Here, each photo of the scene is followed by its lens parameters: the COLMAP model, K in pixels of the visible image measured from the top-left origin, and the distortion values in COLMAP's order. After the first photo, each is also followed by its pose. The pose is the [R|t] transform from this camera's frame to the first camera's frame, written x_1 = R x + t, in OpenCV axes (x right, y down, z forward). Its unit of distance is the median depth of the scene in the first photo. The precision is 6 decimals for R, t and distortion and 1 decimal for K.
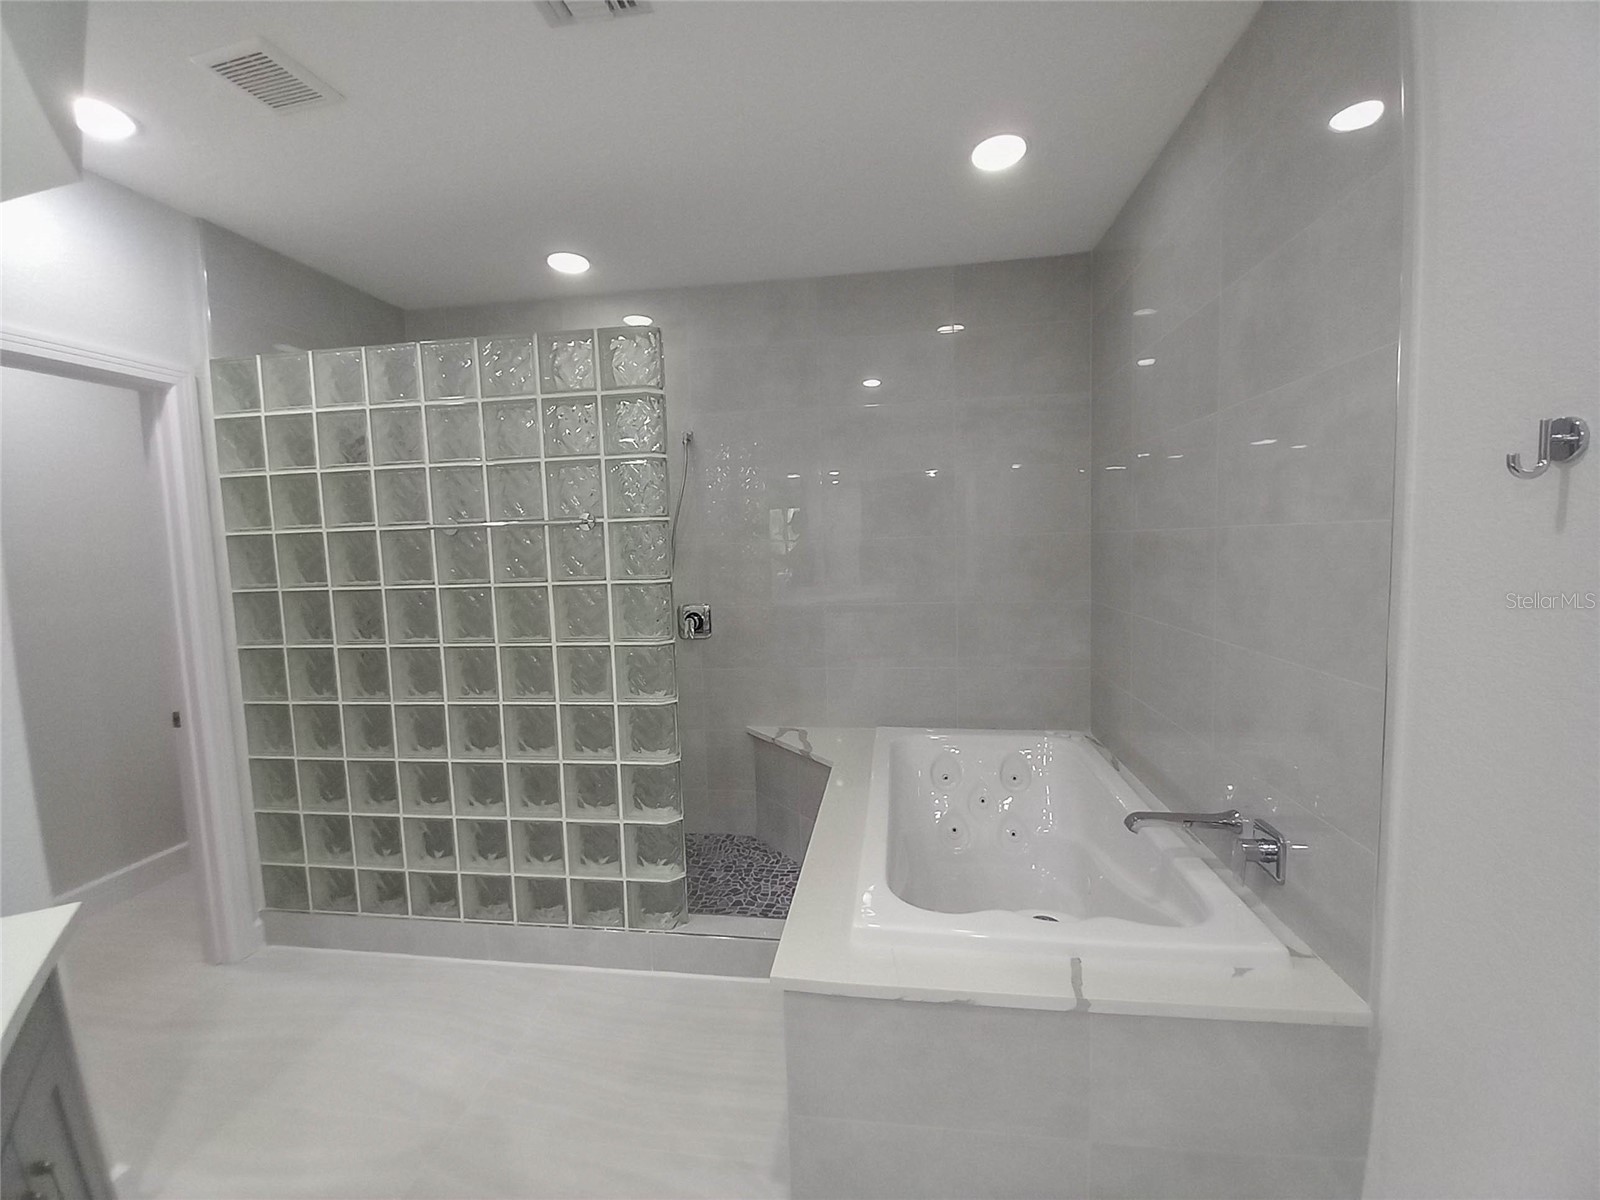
lens RADIAL K [[653.3, 0, 797.8], [0, 653.3, 600.6], [0, 0, 1]] dist [0.001124, -0.000744]
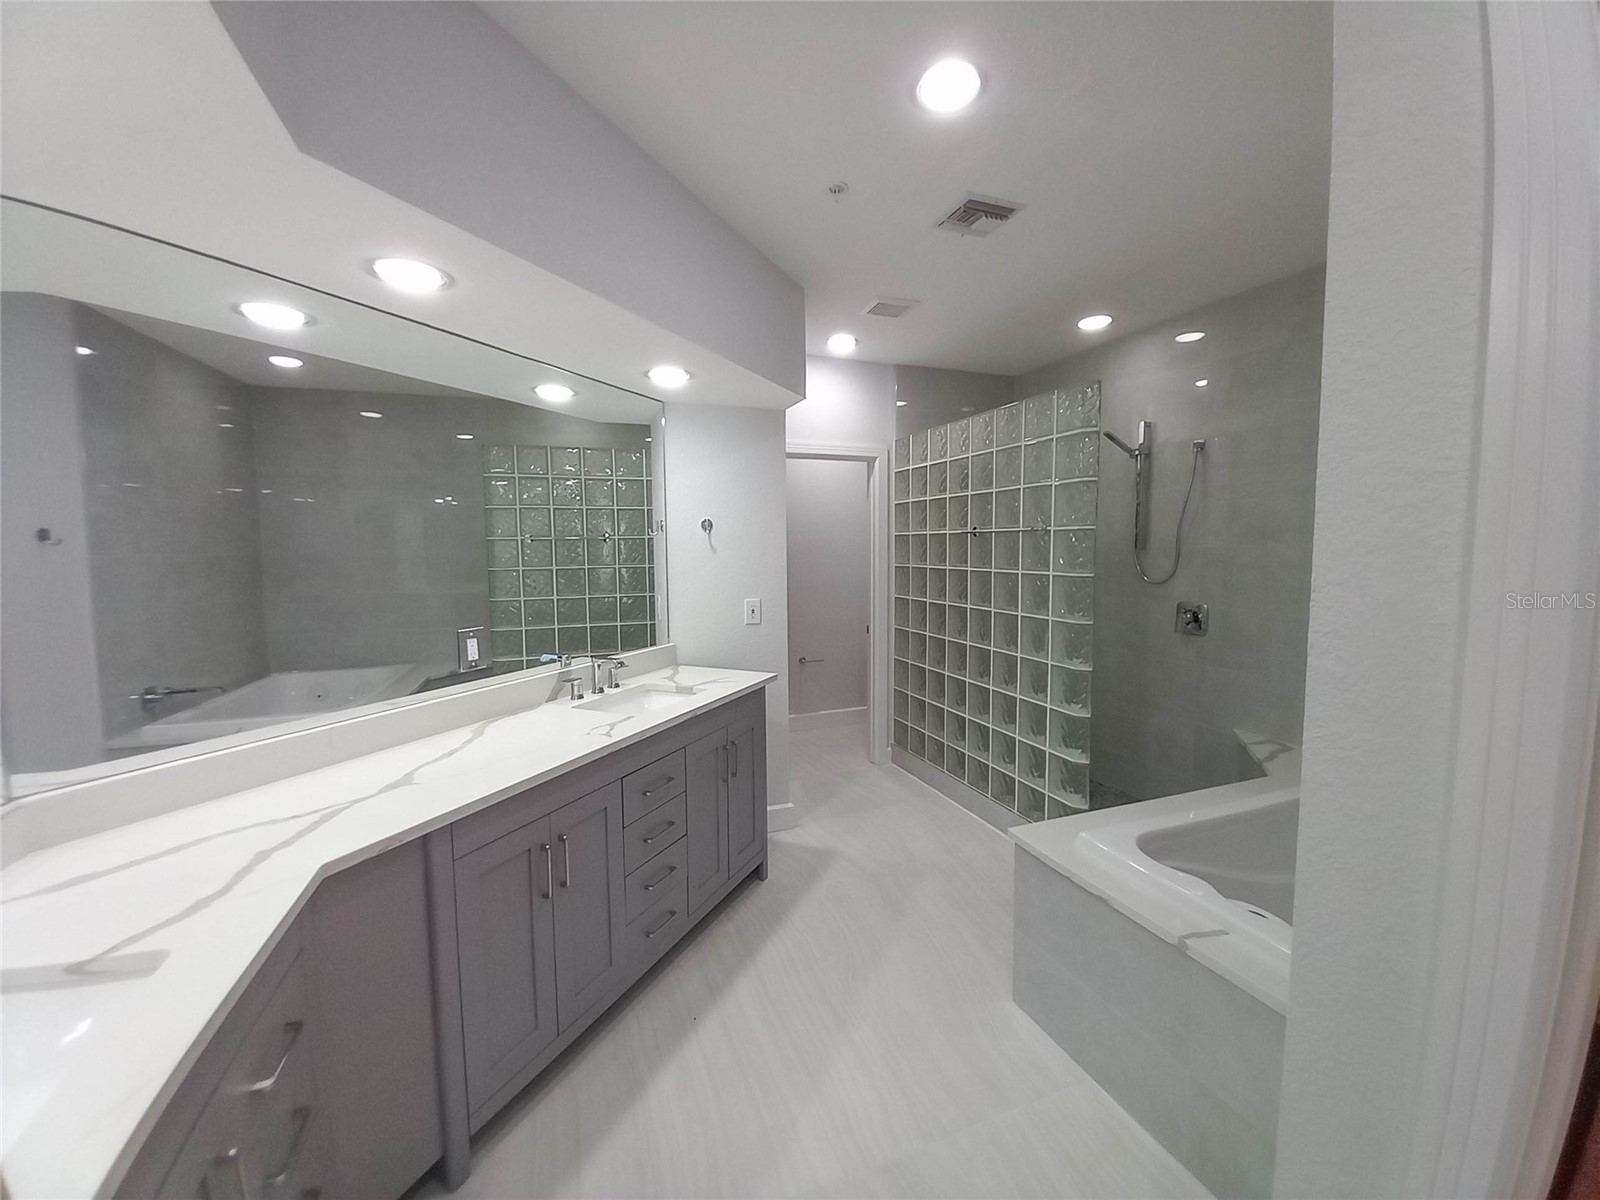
lens RADIAL K [[653.3, 0, 805.3], [0, 653.3, 596.2], [0, 0, 1]] dist [0.001124, -0.000744]
pose [[0.498175, 0.096926, -0.861642, 0.595735], [-0.083041, 0.994498, 0.063859, -0.023385], [0.863091, 0.039739, 0.503483, -0.130282]]
